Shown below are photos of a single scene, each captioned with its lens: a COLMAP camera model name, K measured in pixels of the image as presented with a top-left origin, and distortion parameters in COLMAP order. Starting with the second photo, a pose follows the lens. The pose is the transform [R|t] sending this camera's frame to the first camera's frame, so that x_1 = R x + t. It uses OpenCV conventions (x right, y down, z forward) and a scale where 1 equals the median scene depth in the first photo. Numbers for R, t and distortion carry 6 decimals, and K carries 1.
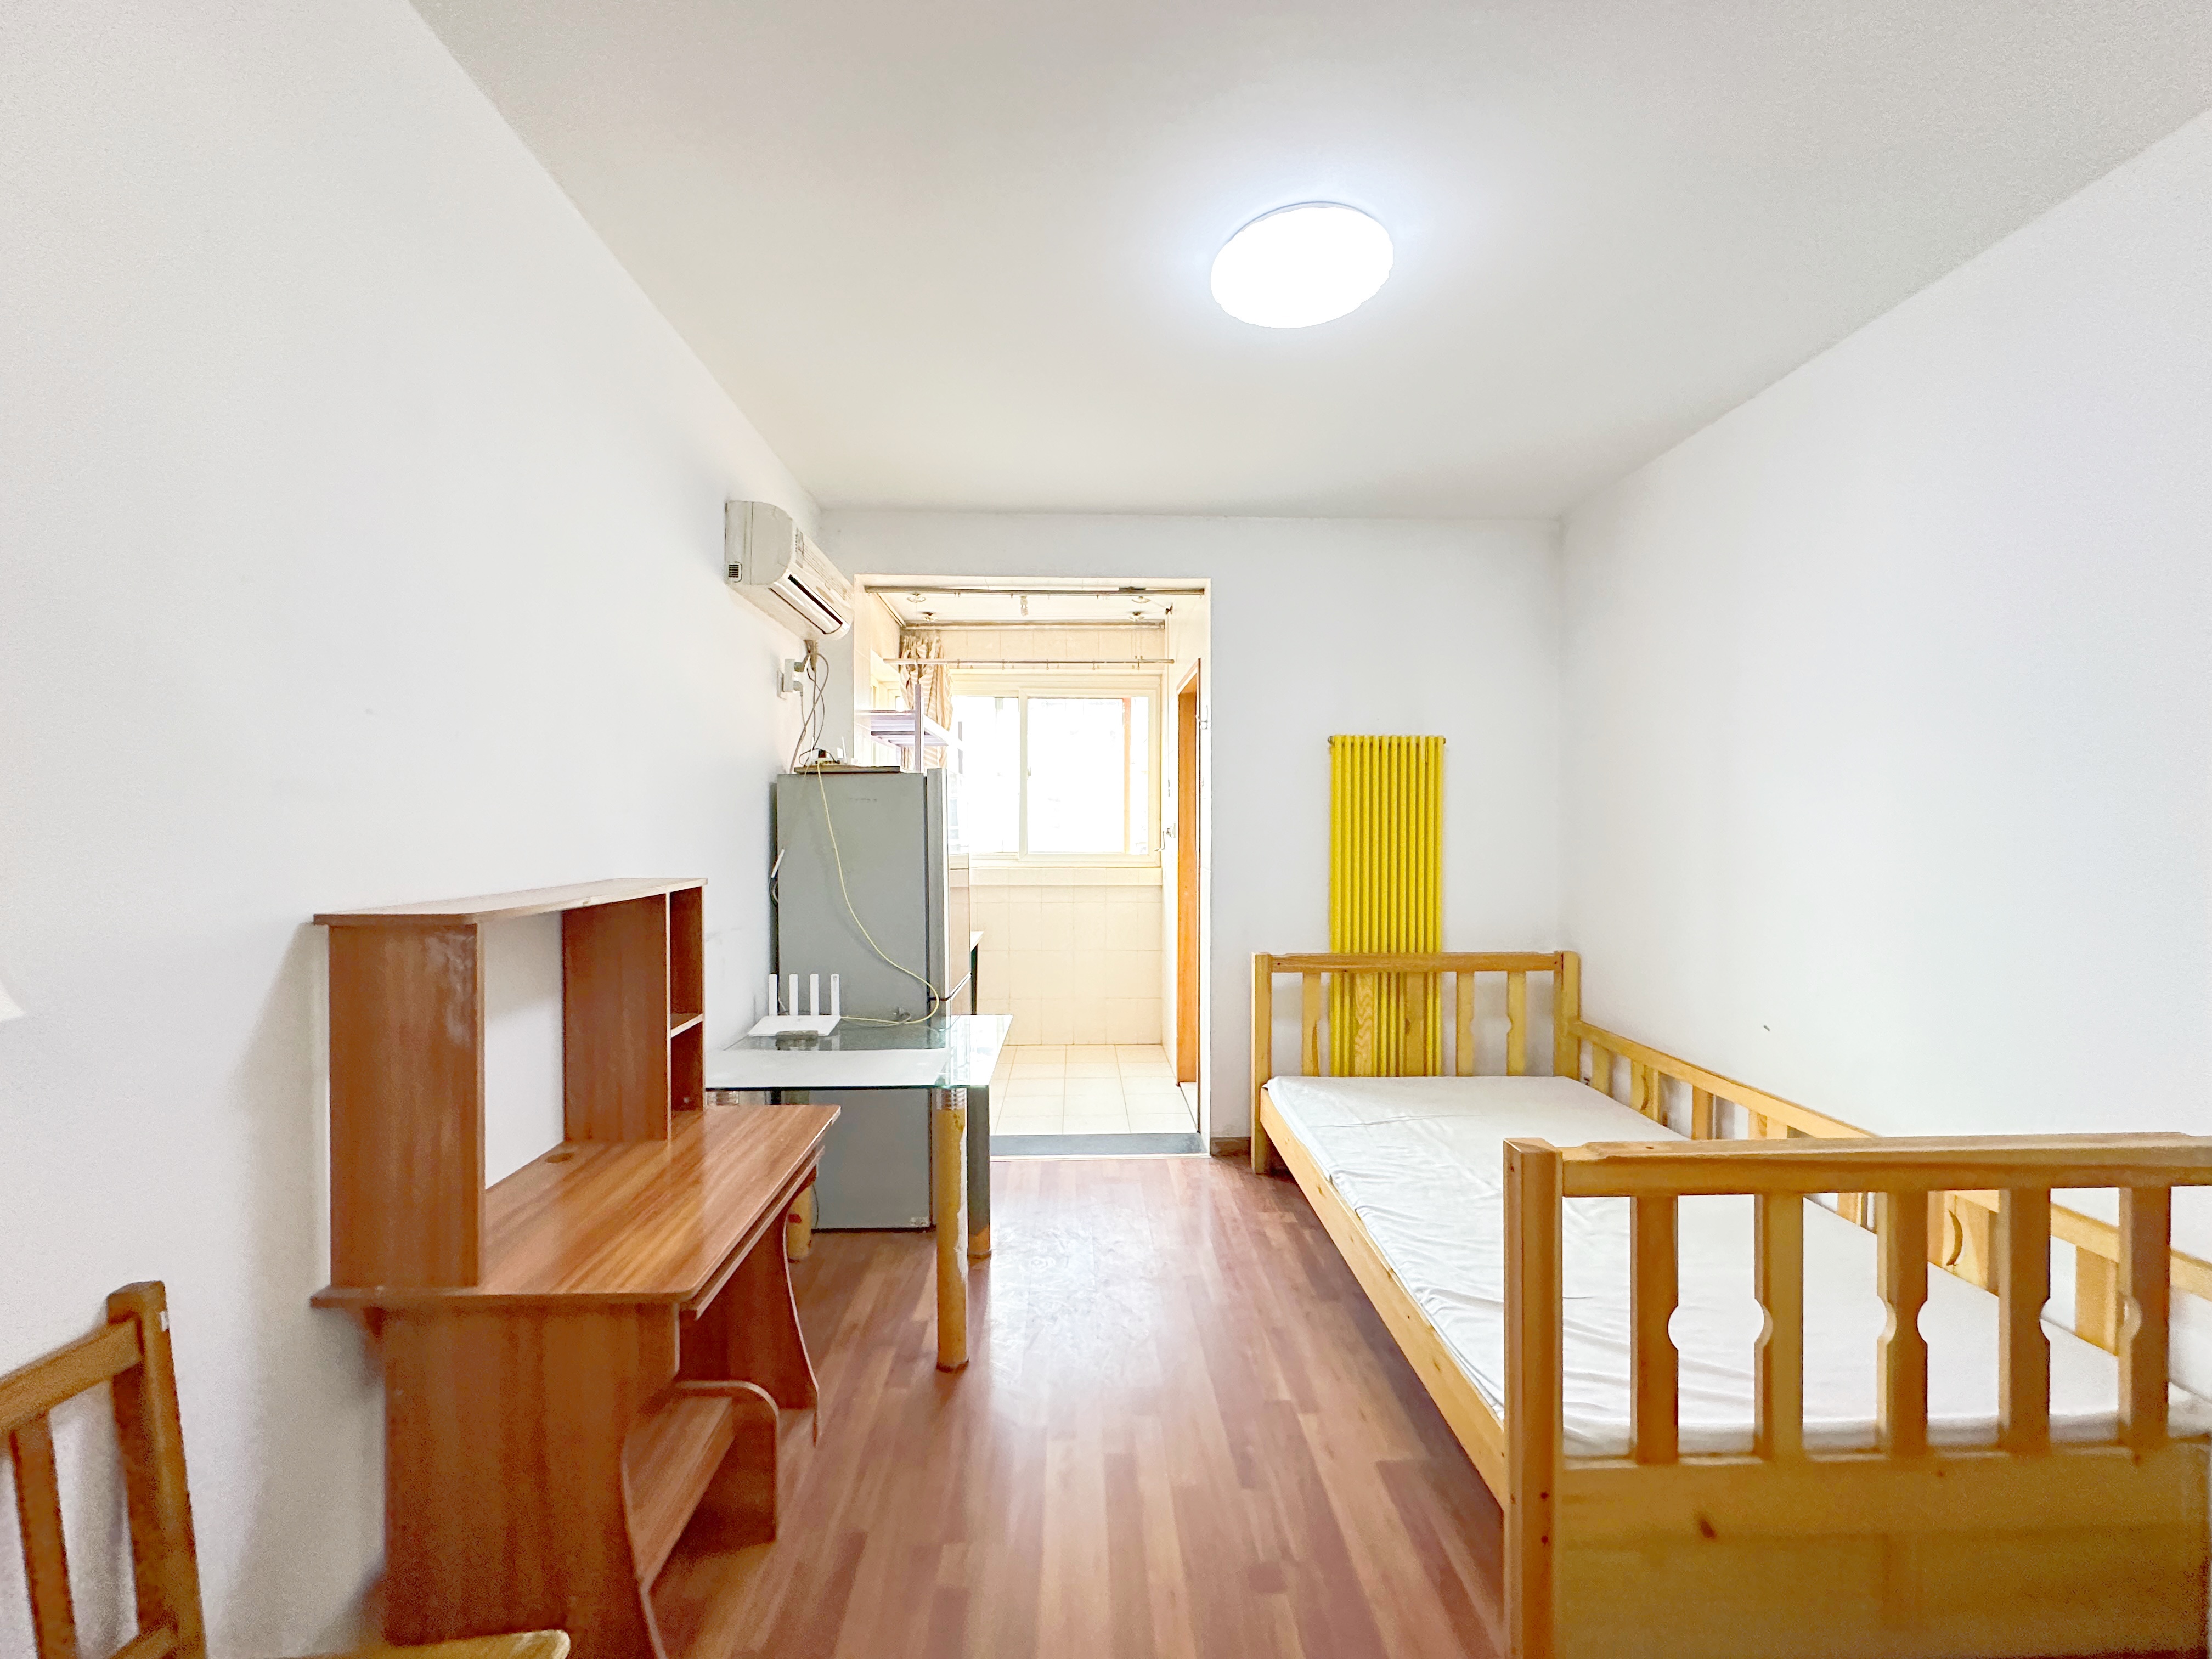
lens RADIAL K [[887.1, 0, 1109.3], [0, 887.1, 828.9], [0, 0, 1]] dist [-0.001276, 0.000704]
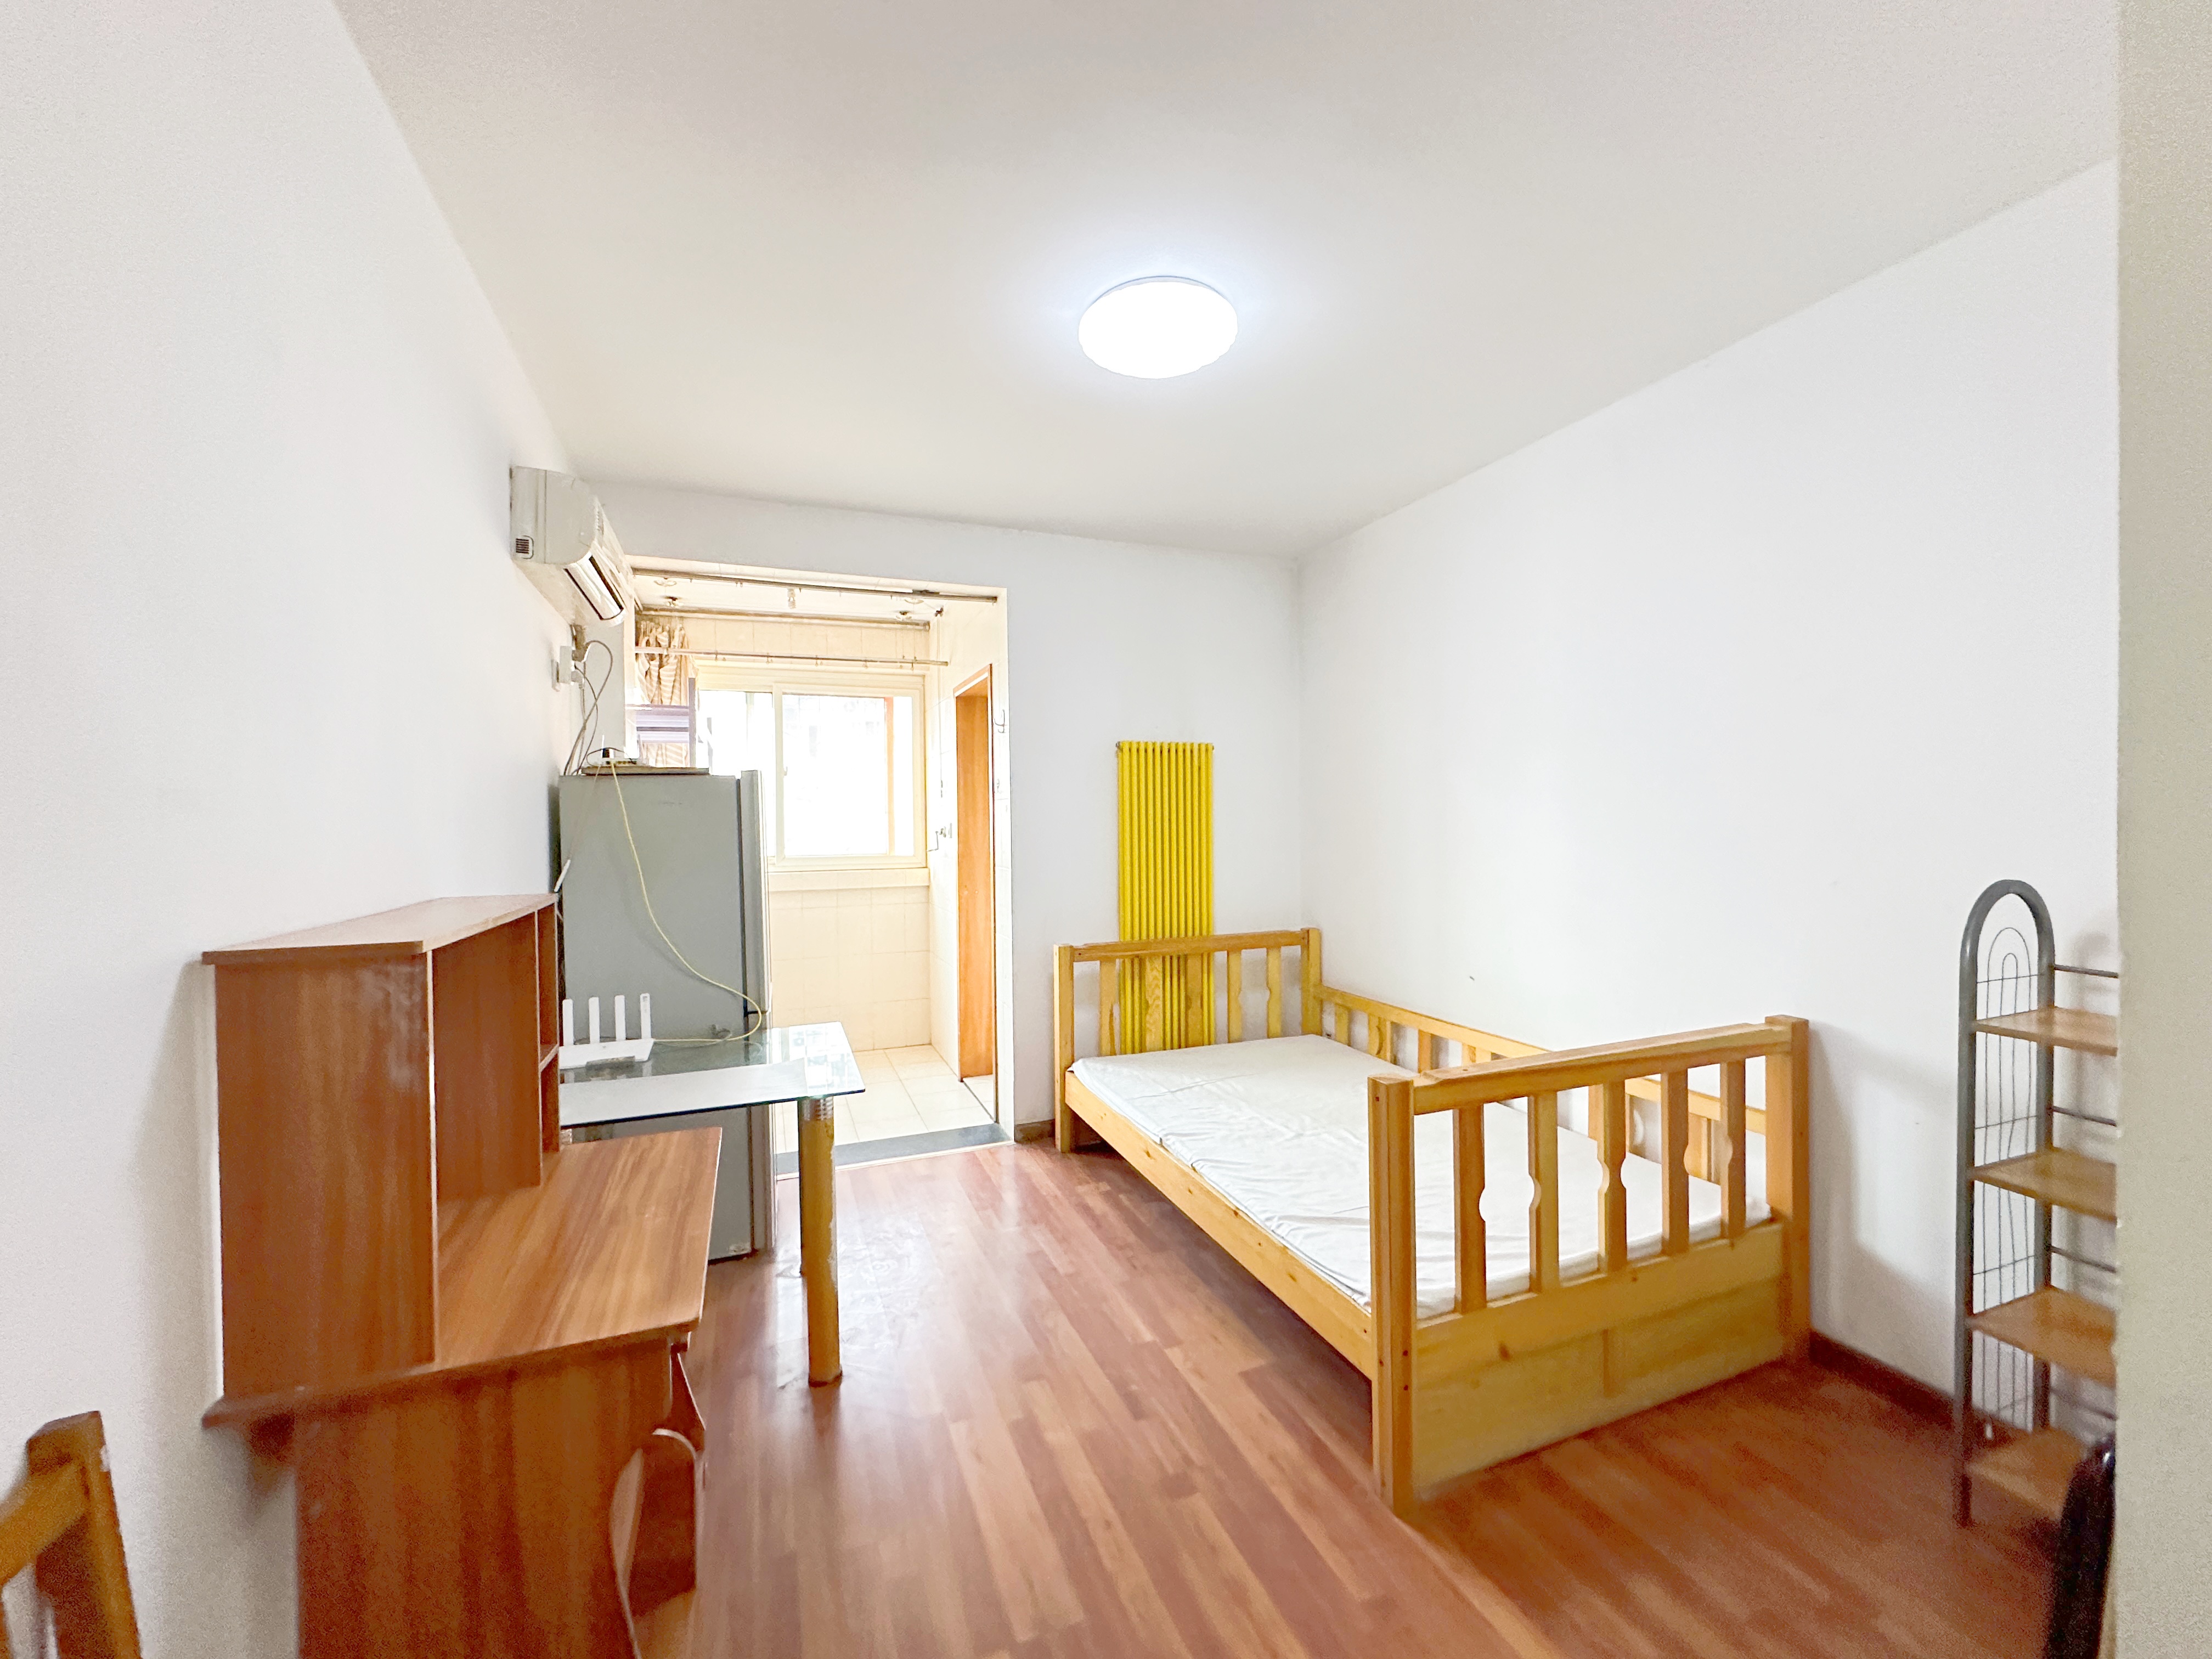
lens RADIAL K [[887.1, 0, 1107.9], [0, 887.1, 827.4], [0, 0, 1]] dist [-0.001276, 0.000704]
pose [[0.942564, -0.015549, 0.333663, -0.169386], [0.015300, 0.999877, 0.003376, -0.004474], [-0.333674, 0.001922, 0.942686, -0.027556]]
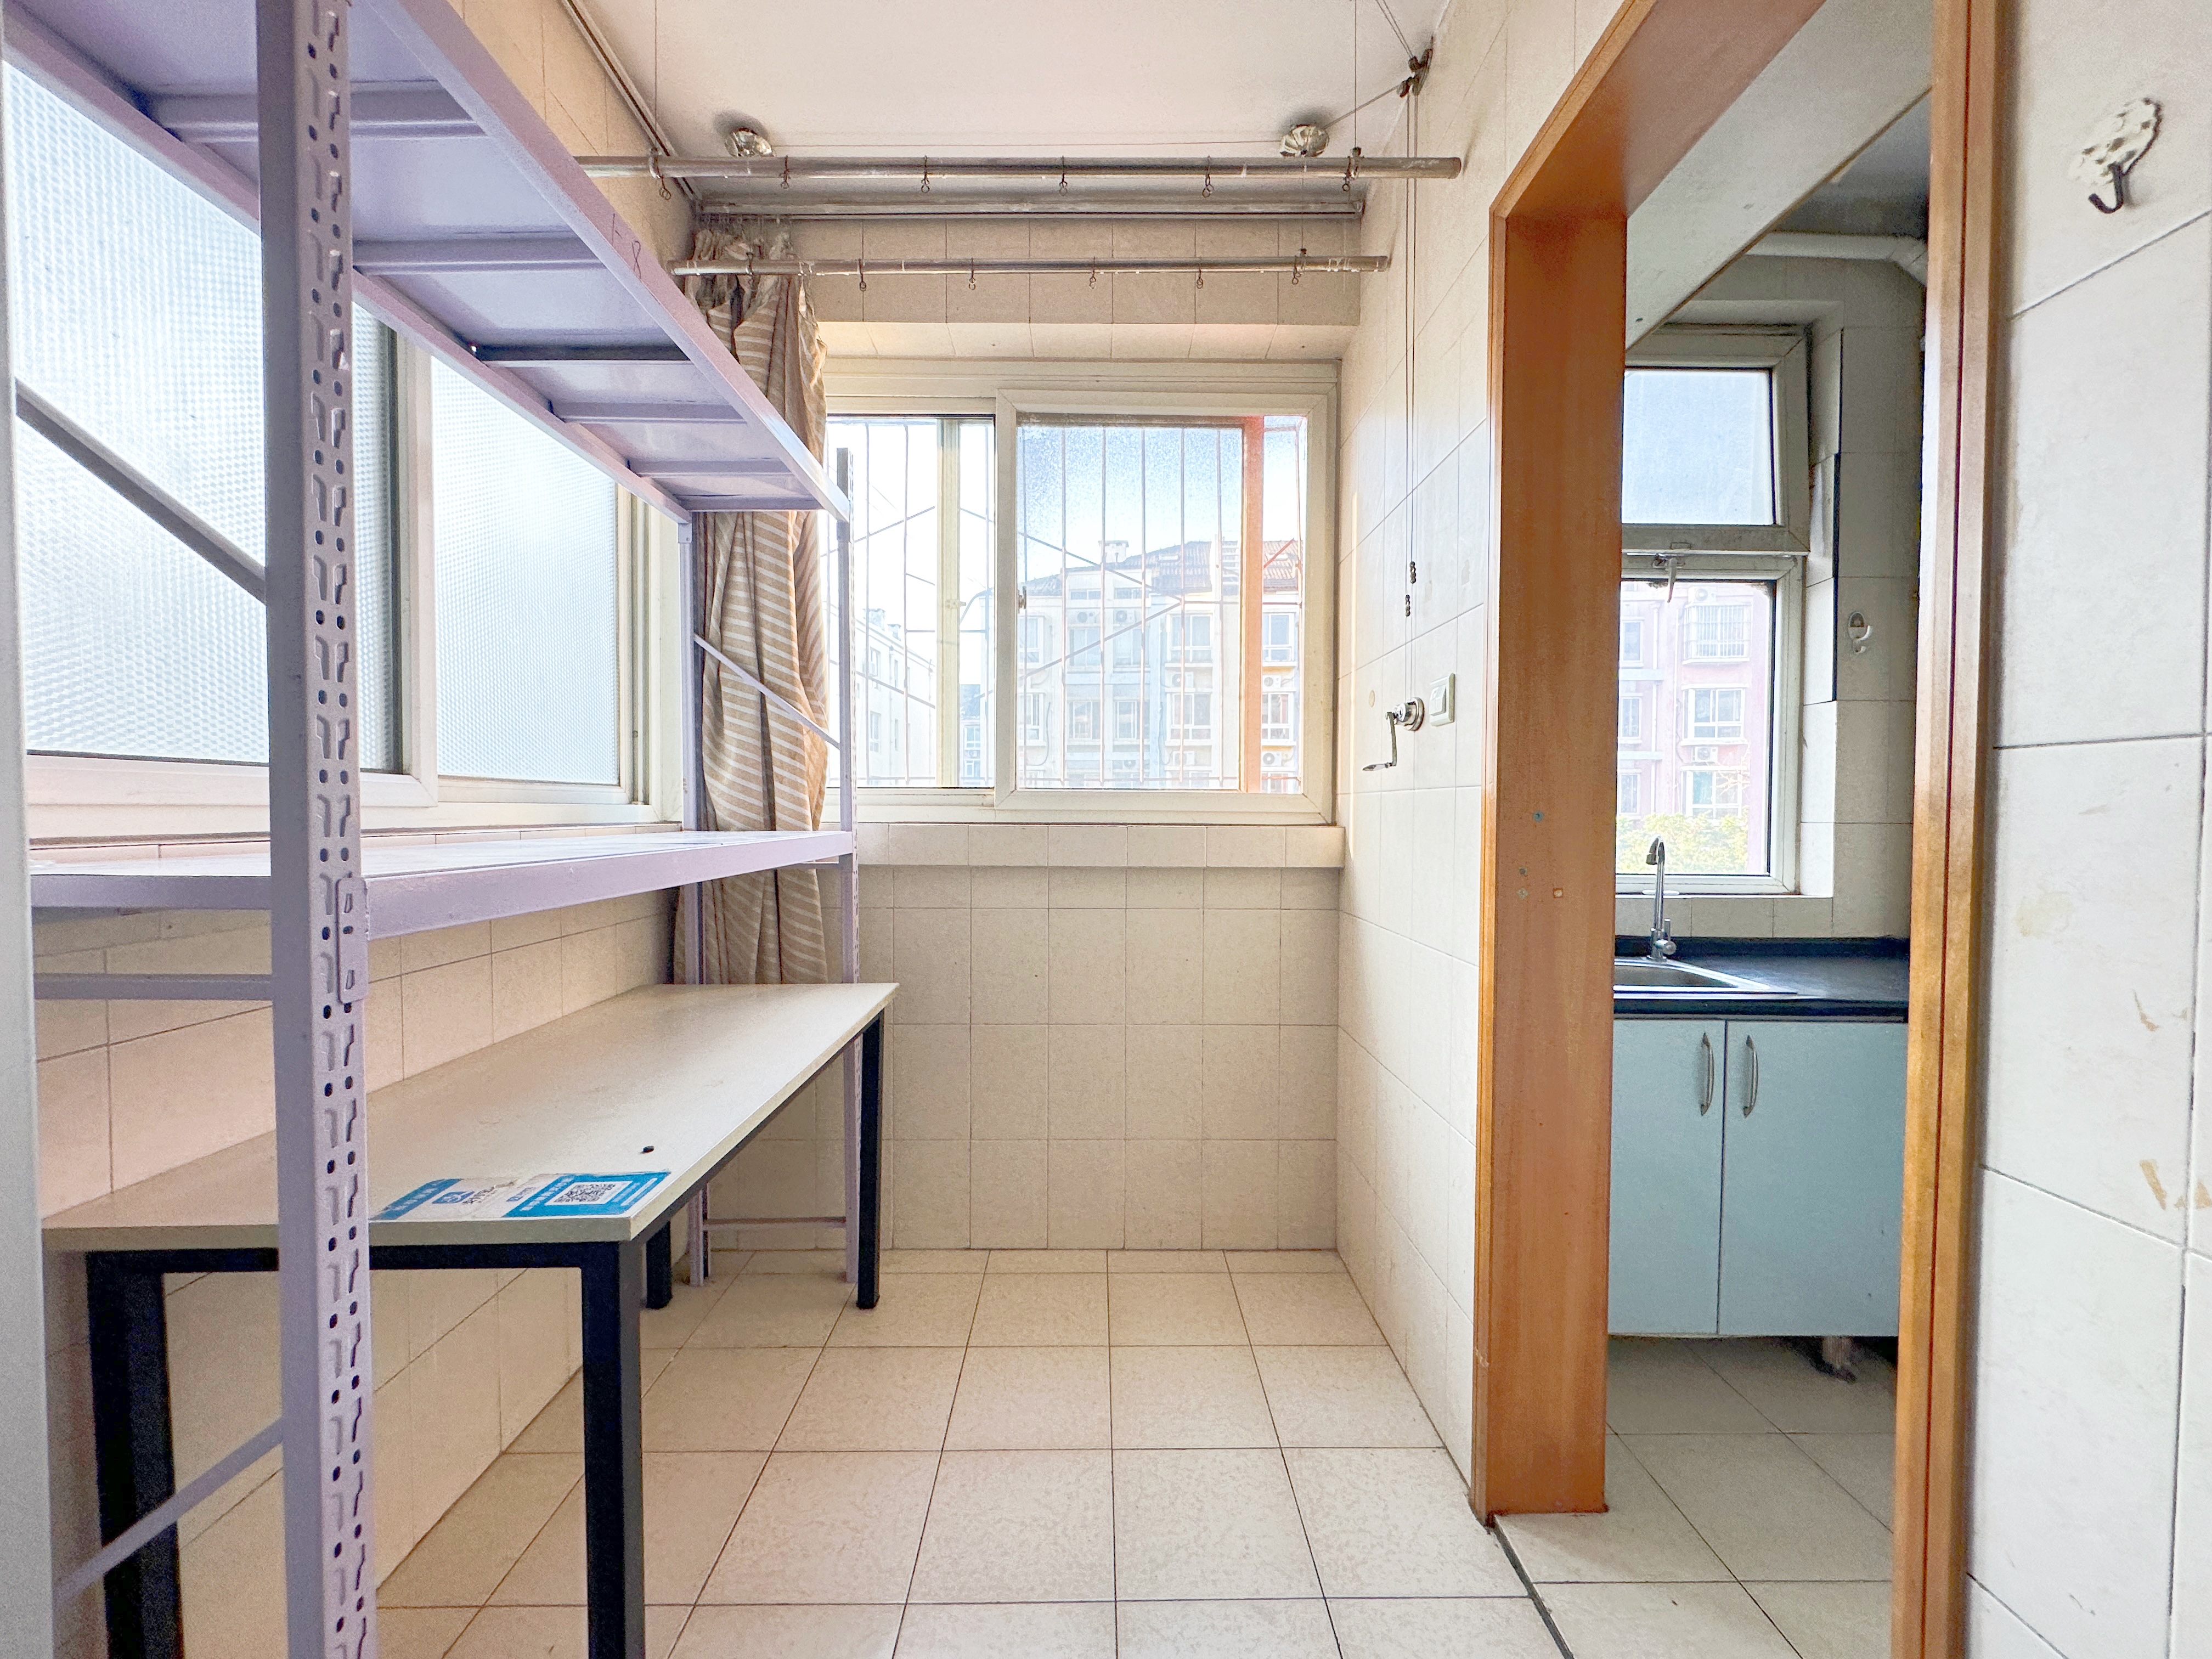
lens RADIAL K [[887.1, 0, 1098.7], [0, 887.1, 833.2], [0, 0, 1]] dist [-0.001276, 0.000704]
pose [[0.999805, 0.003886, -0.019336, -0.091384], [-0.003581, 0.999869, 0.015775, 0.081470], [0.019394, -0.015703, 0.999689, 1.174286]]
